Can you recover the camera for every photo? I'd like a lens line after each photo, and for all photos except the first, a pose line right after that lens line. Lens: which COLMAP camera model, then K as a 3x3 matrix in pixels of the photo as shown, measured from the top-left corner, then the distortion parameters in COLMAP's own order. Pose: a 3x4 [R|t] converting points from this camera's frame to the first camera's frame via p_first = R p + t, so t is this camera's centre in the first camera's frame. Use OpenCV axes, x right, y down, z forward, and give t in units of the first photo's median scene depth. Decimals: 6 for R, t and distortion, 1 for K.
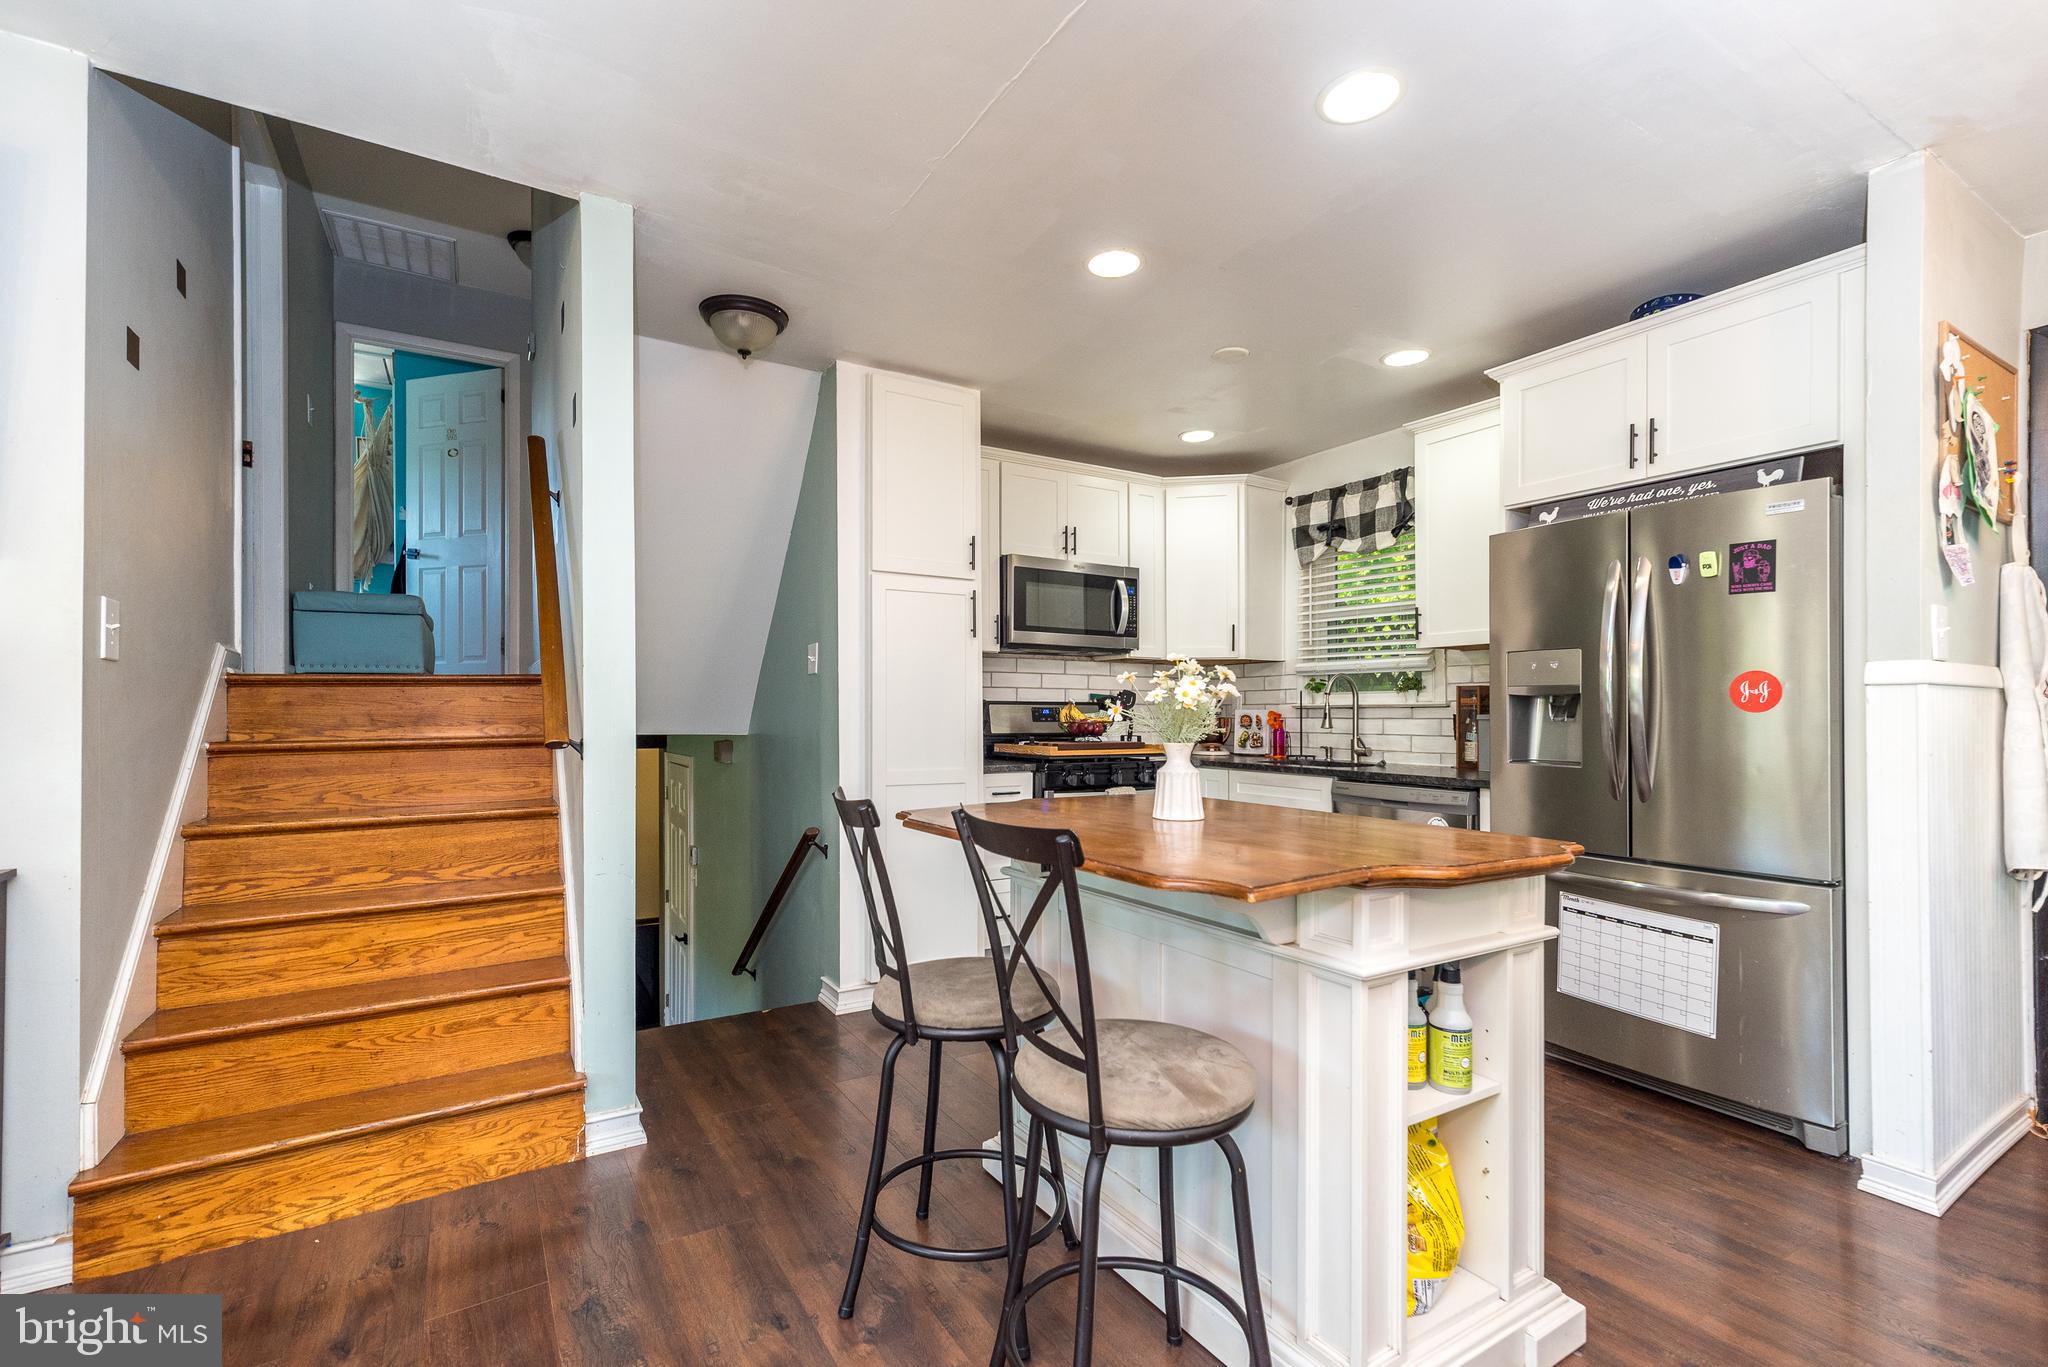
lens RADIAL K [[897.8, 0, 1013.1], [0, 897.8, 704.0], [0, 0, 1]] dist [0.006735, -0.000170]
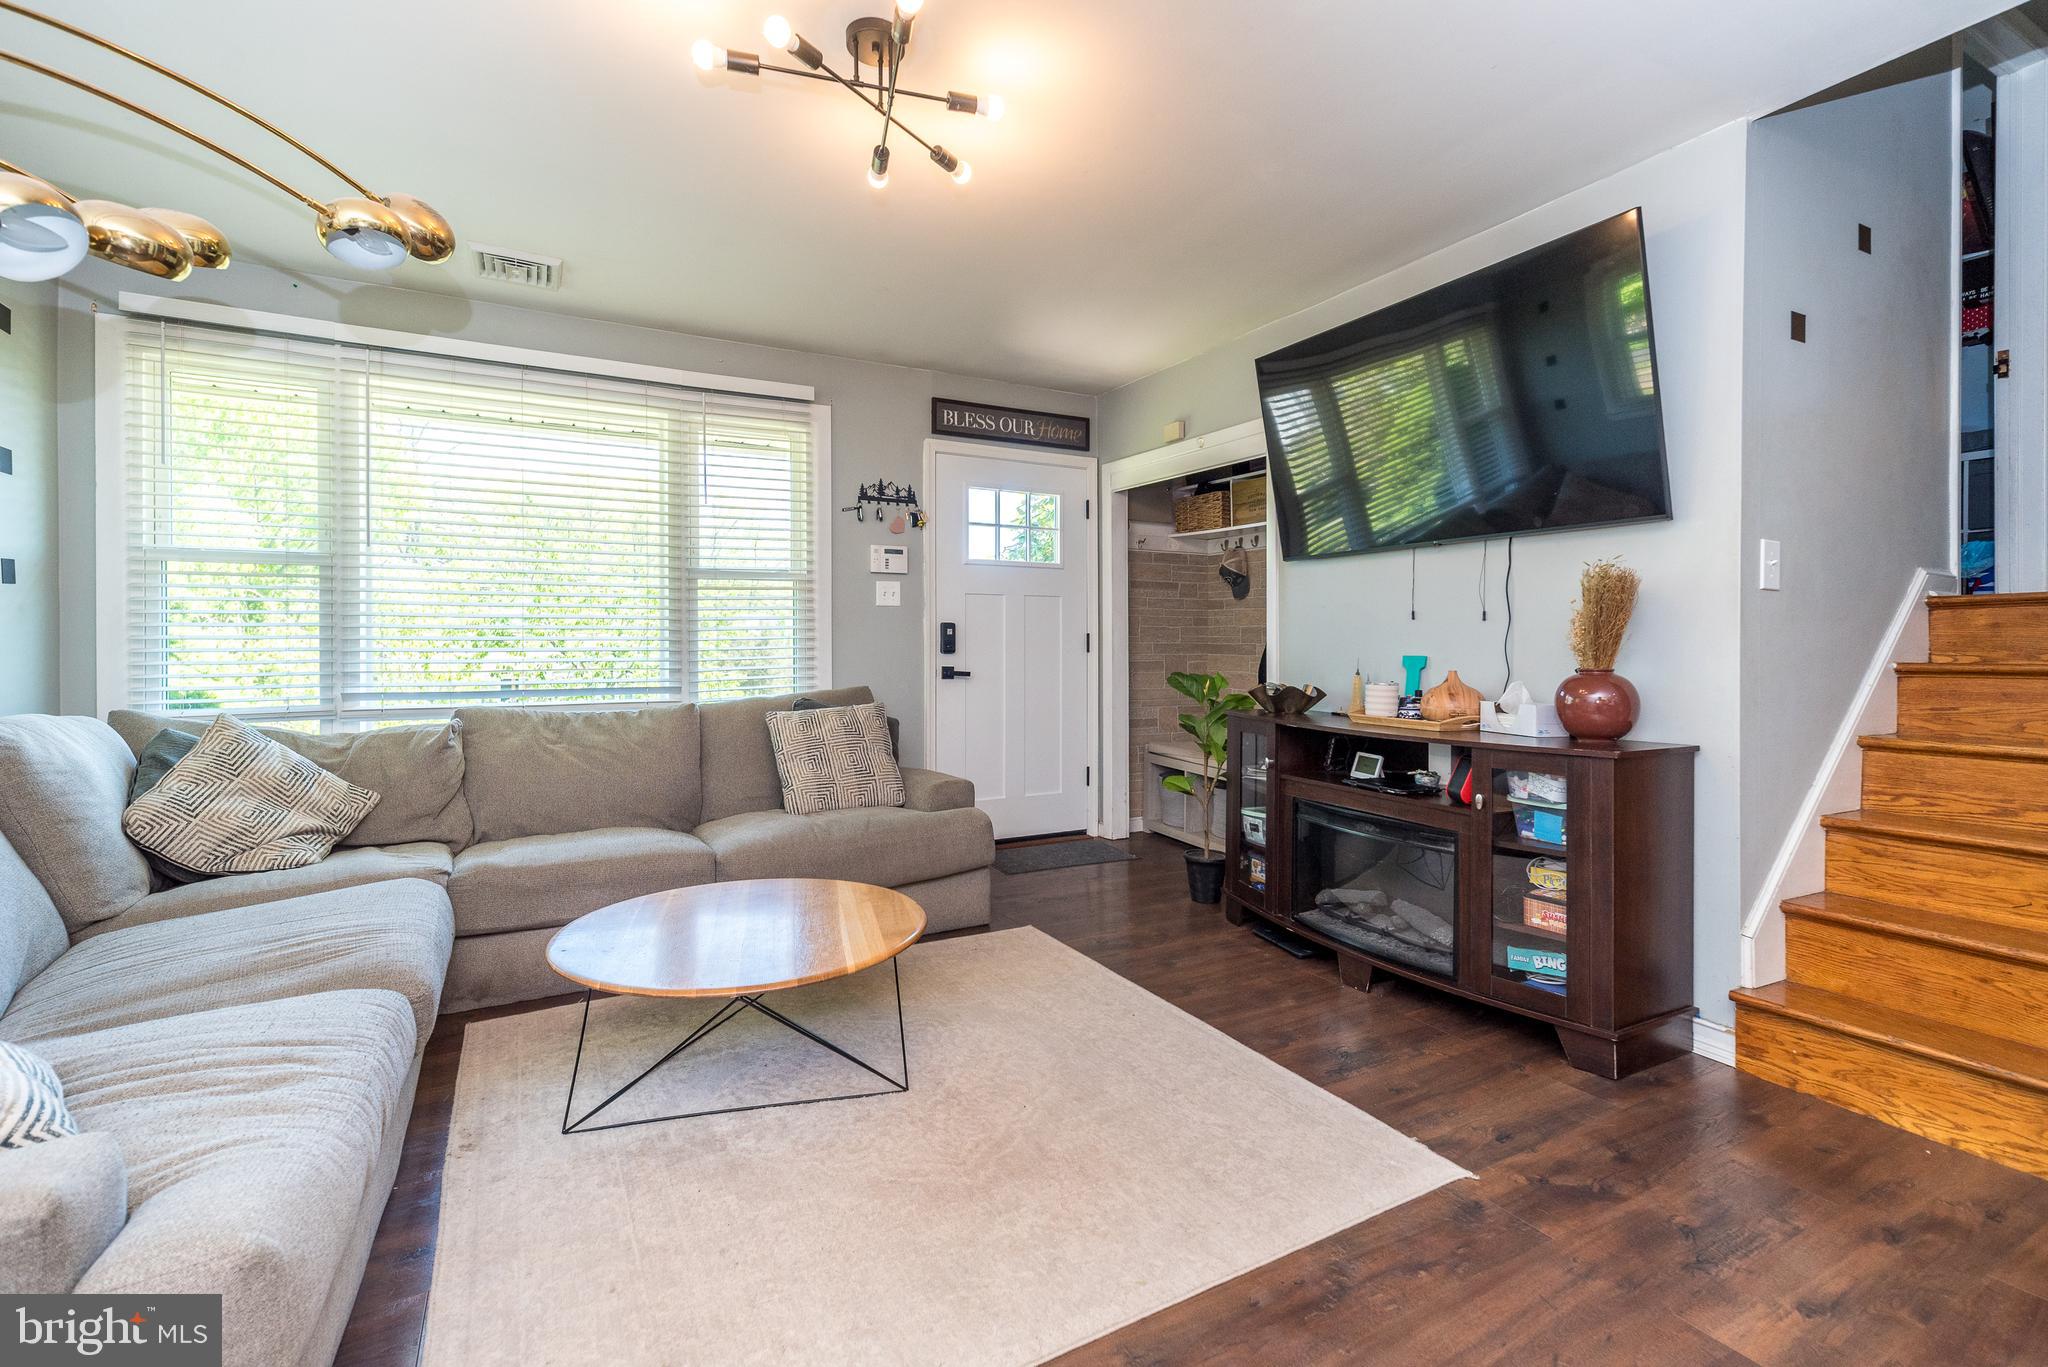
lens RADIAL K [[897.8, 0, 1032.3], [0, 897.8, 663.3], [0, 0, 1]] dist [0.006735, -0.000170]
pose [[-0.056351, 0.021167, -0.998187, 0.179452], [0.004434, 0.999771, 0.020950, 0.013450], [0.998401, -0.003245, -0.056432, 0.035961]]
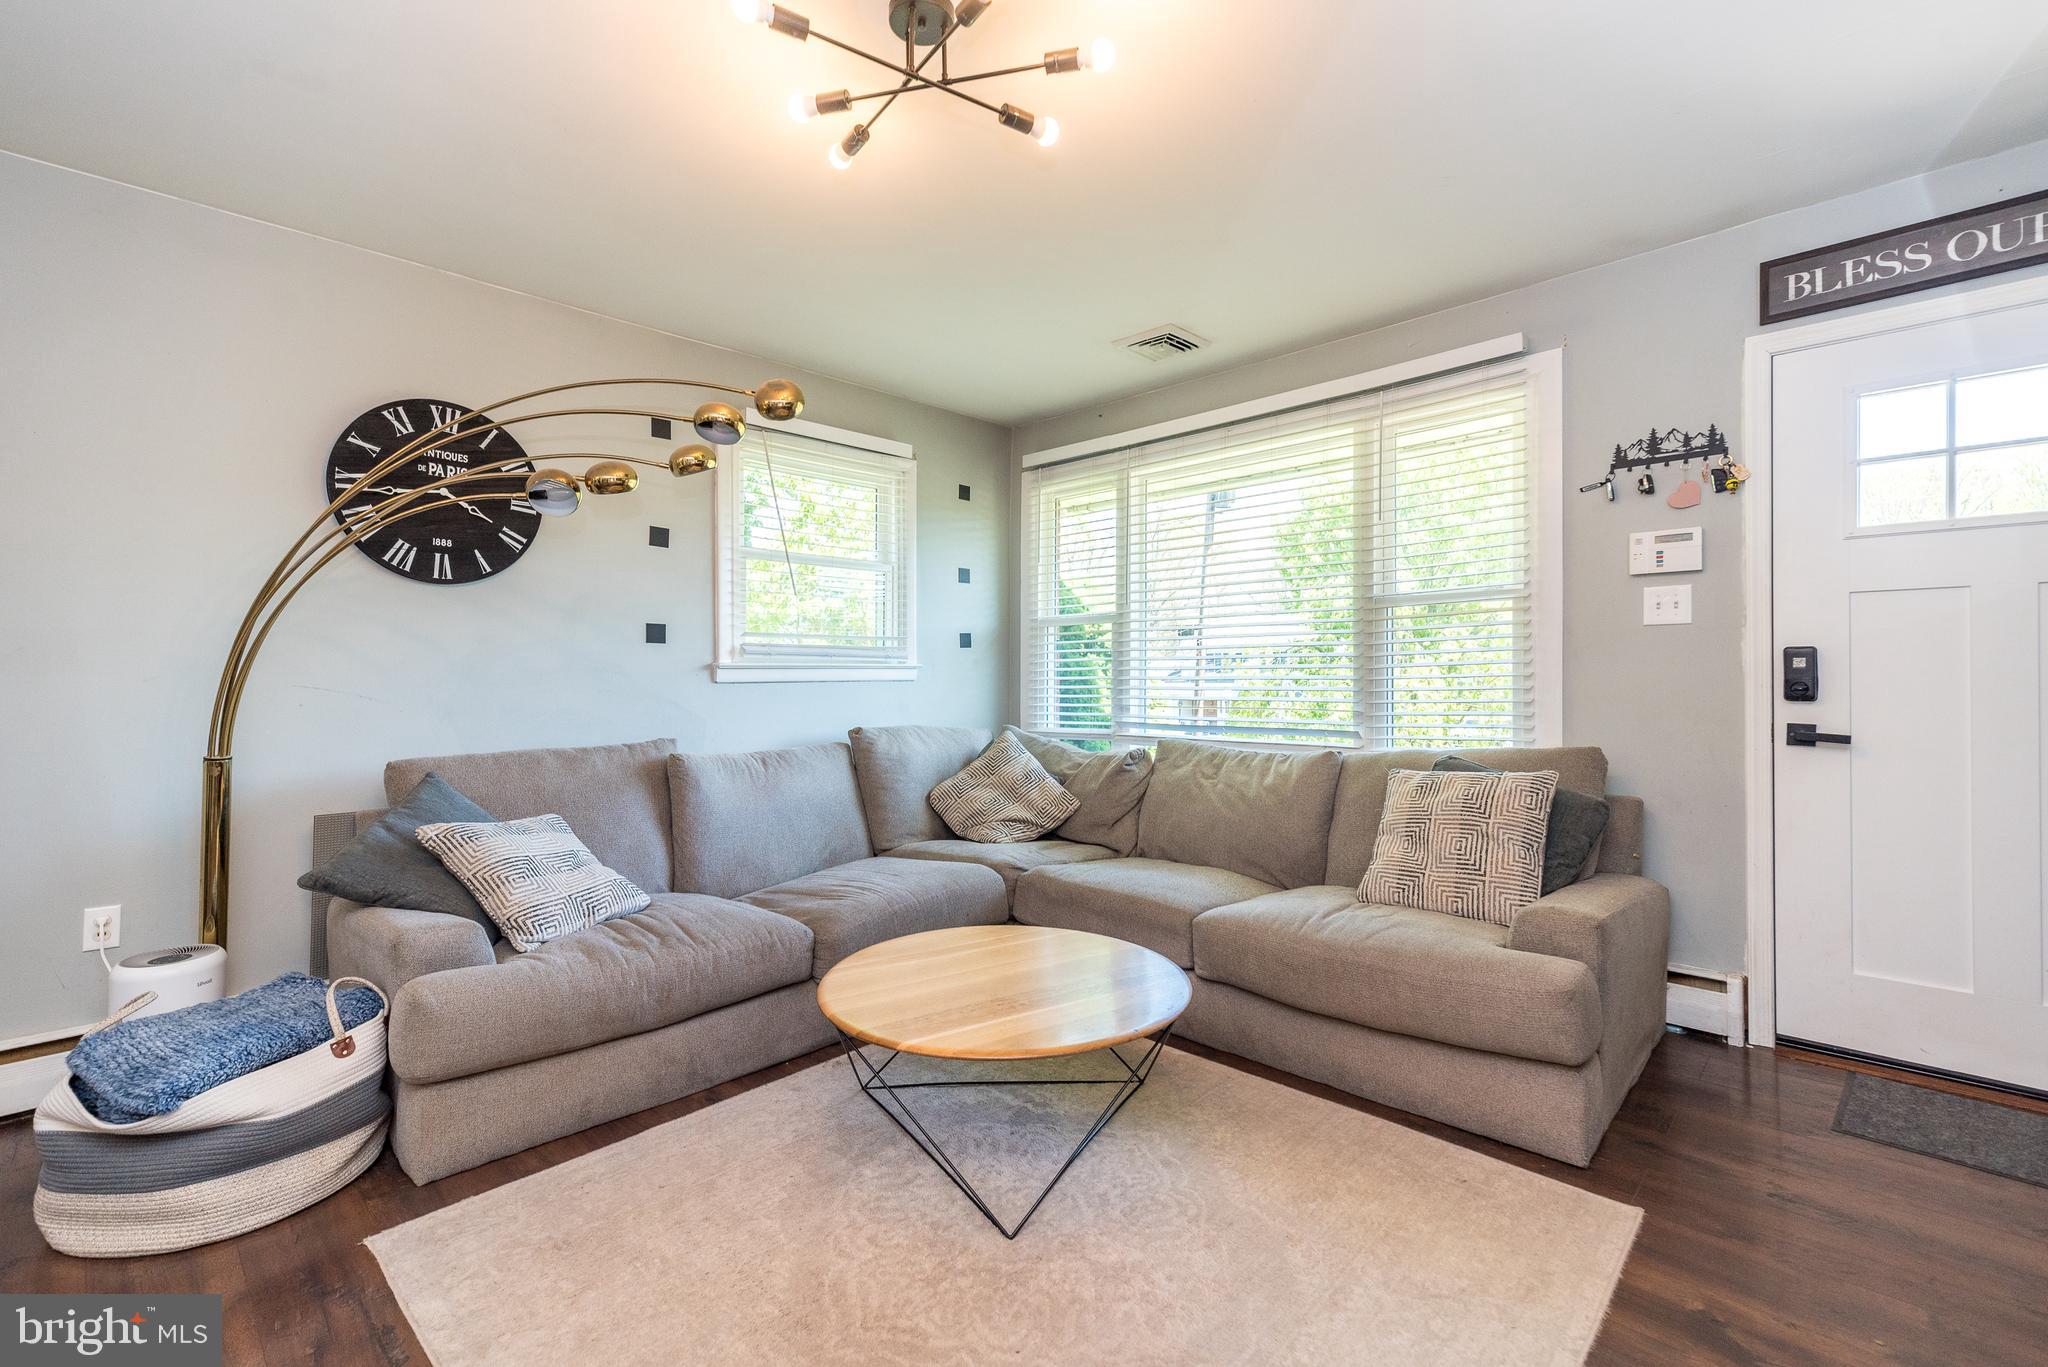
lens RADIAL K [[897.8, 0, 1020.2], [0, 897.8, 684.5], [0, 0, 1]] dist [0.006735, -0.000170]
pose [[-0.971175, 0.006204, -0.238287, -0.399689], [0.005126, 0.999974, 0.005140, 0.003735], [0.238312, 0.003771, -0.971181, 0.472238]]
